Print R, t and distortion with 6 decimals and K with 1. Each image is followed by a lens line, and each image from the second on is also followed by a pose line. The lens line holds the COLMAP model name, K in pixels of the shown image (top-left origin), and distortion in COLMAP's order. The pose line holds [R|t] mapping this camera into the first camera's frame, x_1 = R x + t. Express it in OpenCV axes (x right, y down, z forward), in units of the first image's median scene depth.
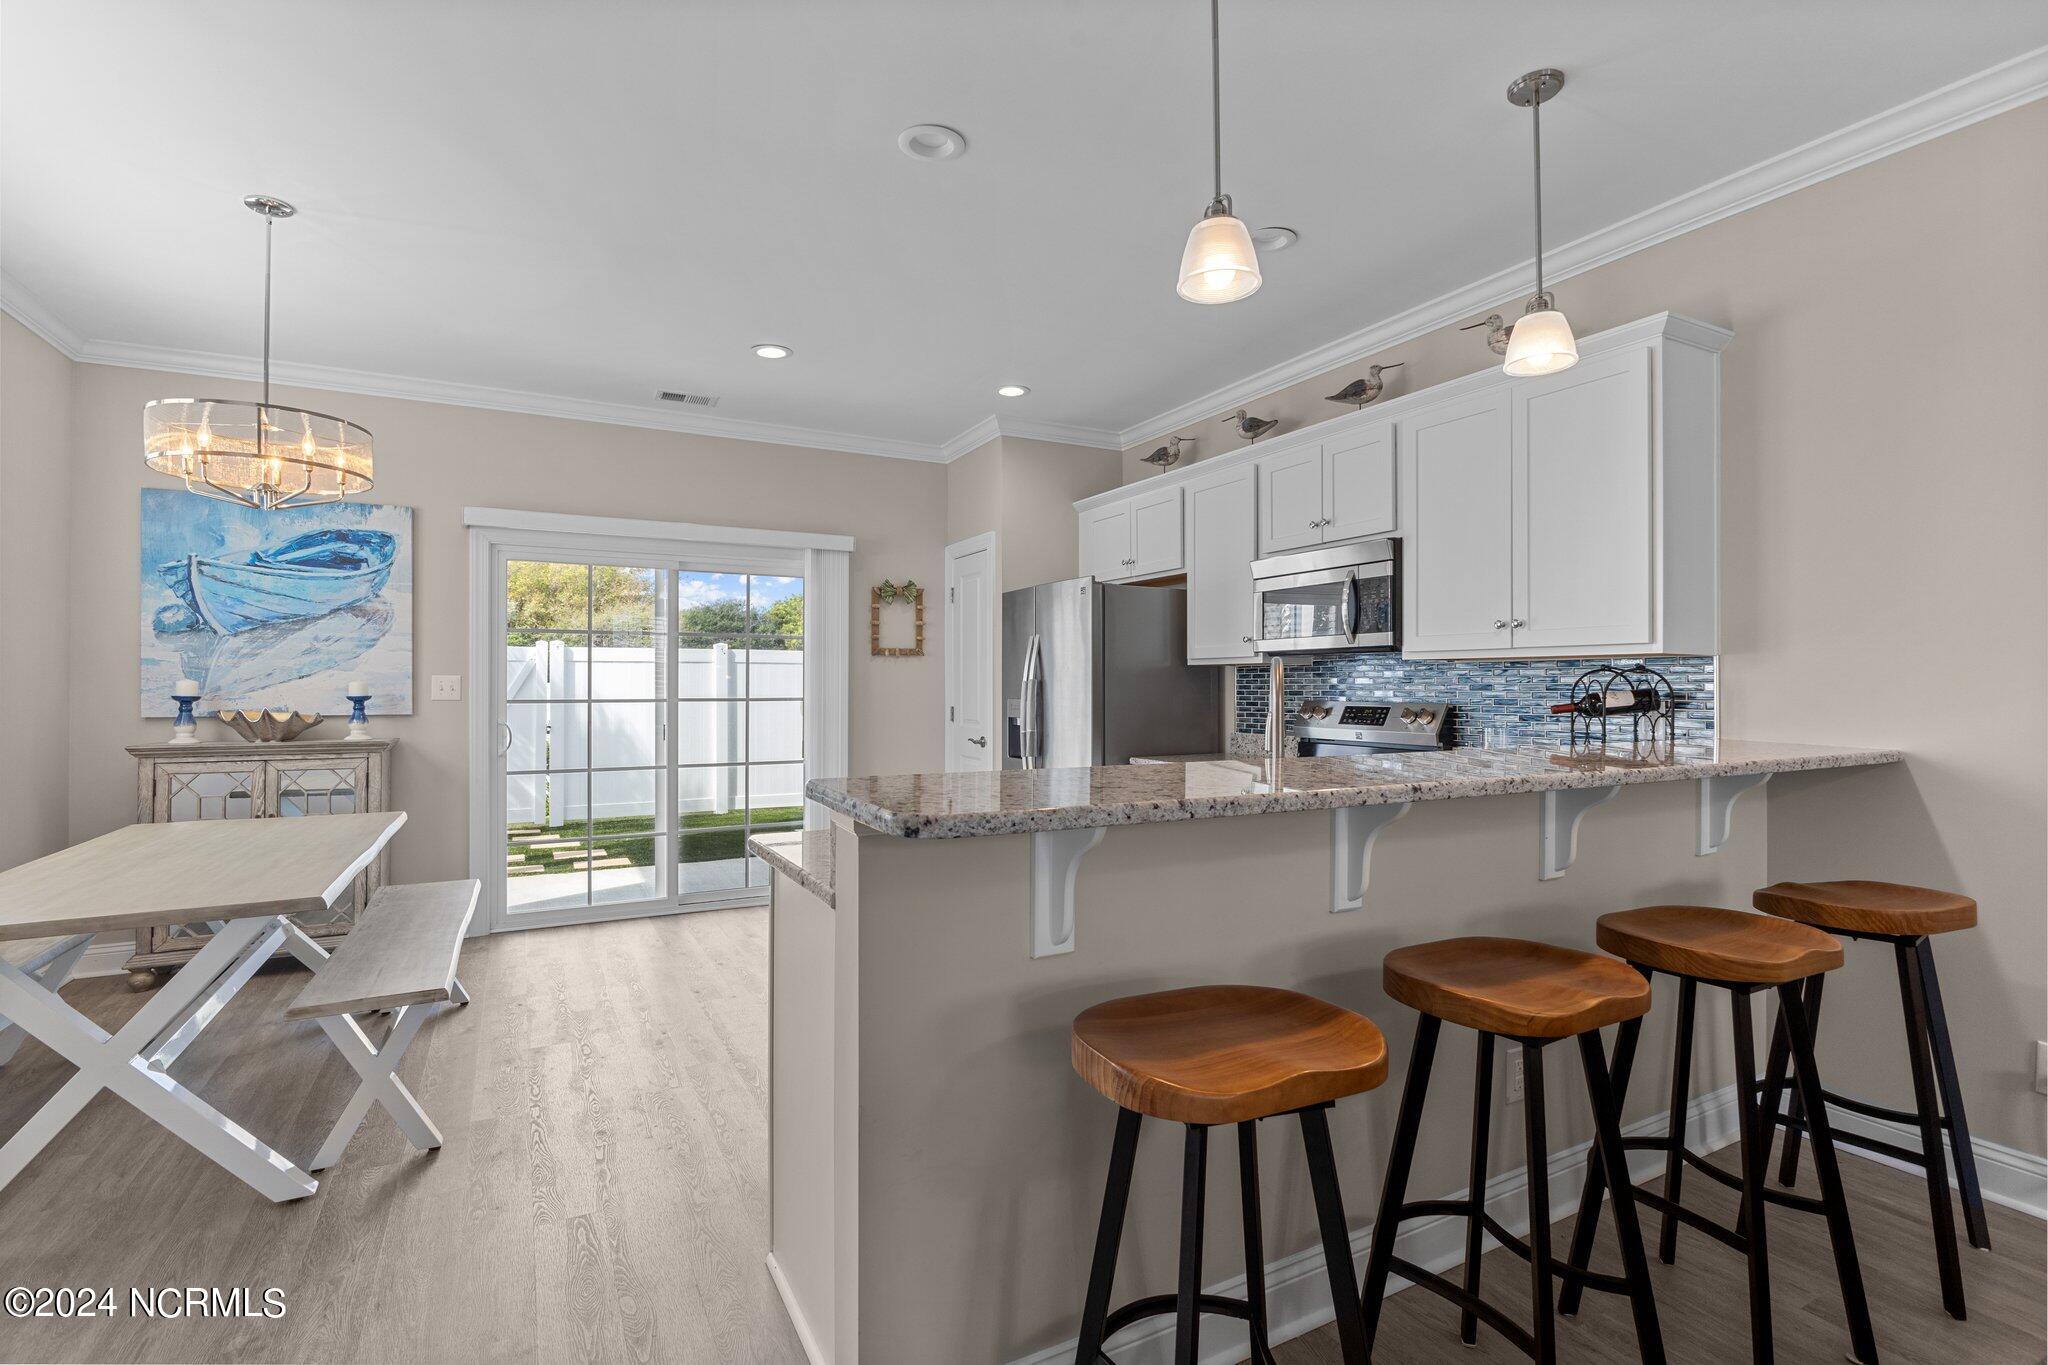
lens RADIAL K [[988.6, 0, 1024.7], [0, 988.6, 681.1], [0, 0, 1]] dist [0.013330, 0.001246]
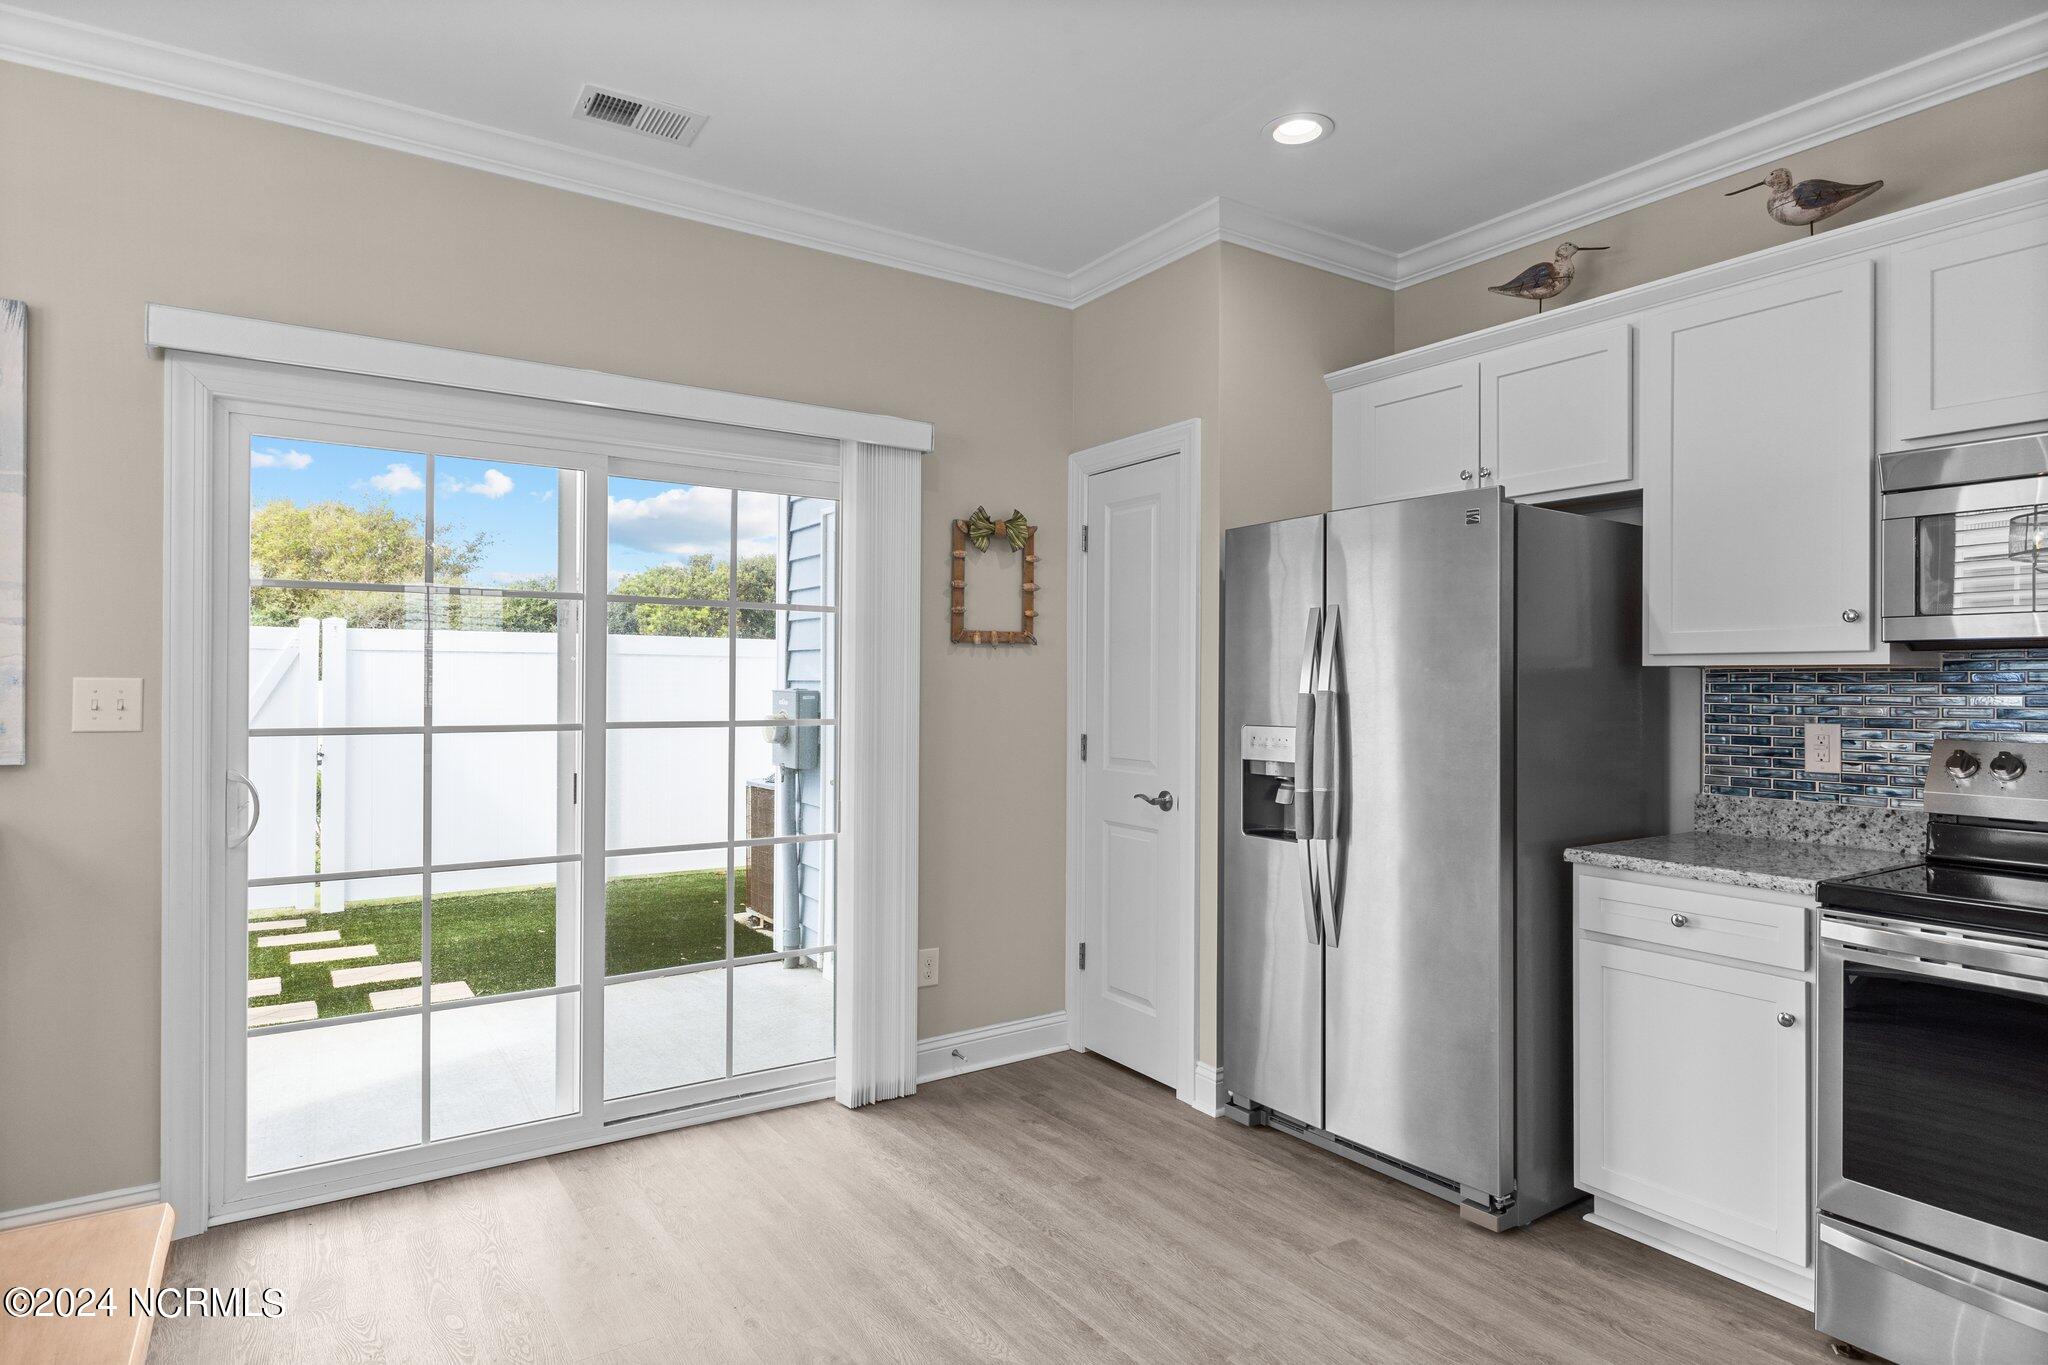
lens RADIAL K [[1114.3, 0, 1004.5], [0, 1114.3, 682.4], [0, 0, 1]] dist [-0.000323, -0.001686]
pose [[0.993451, 0.005381, 0.114129, -0.225007], [-0.005652, 0.999982, 0.002050, -0.006466], [-0.114116, -0.002681, 0.993464, 0.432935]]
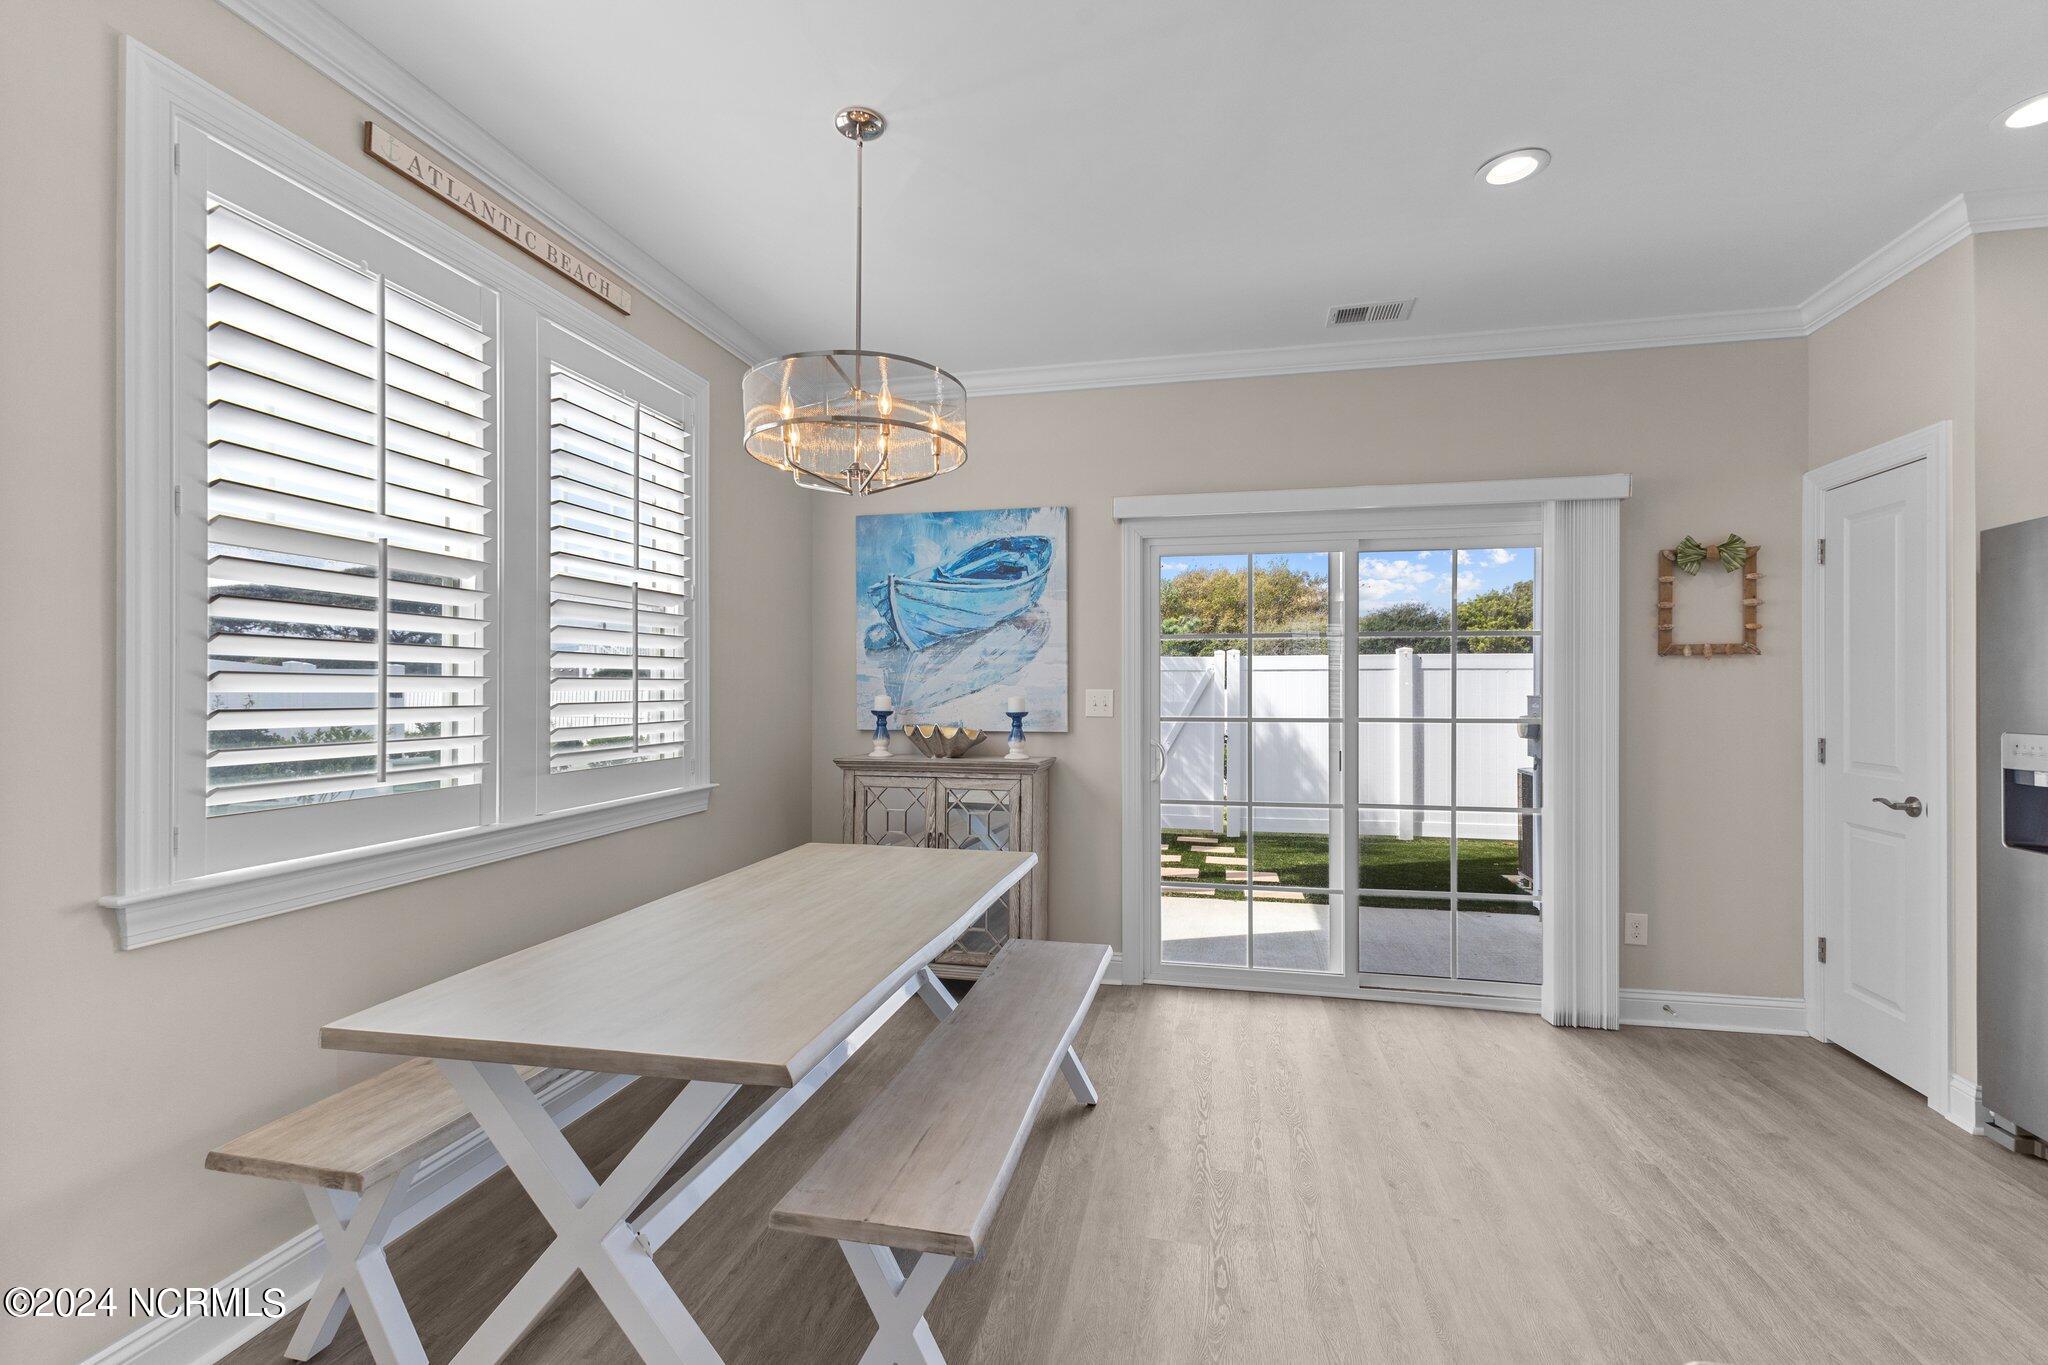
lens RADIAL K [[881.0, 0, 1030.6], [0, 881.0, 686.9], [0, 0, 1]] dist [0.009278, -0.001257]
pose [[0.772616, -0.001965, -0.634871, -0.120067], [0.002786, 0.999996, 0.000296, -0.008222], [0.634868, -0.001997, 0.772618, 0.333733]]
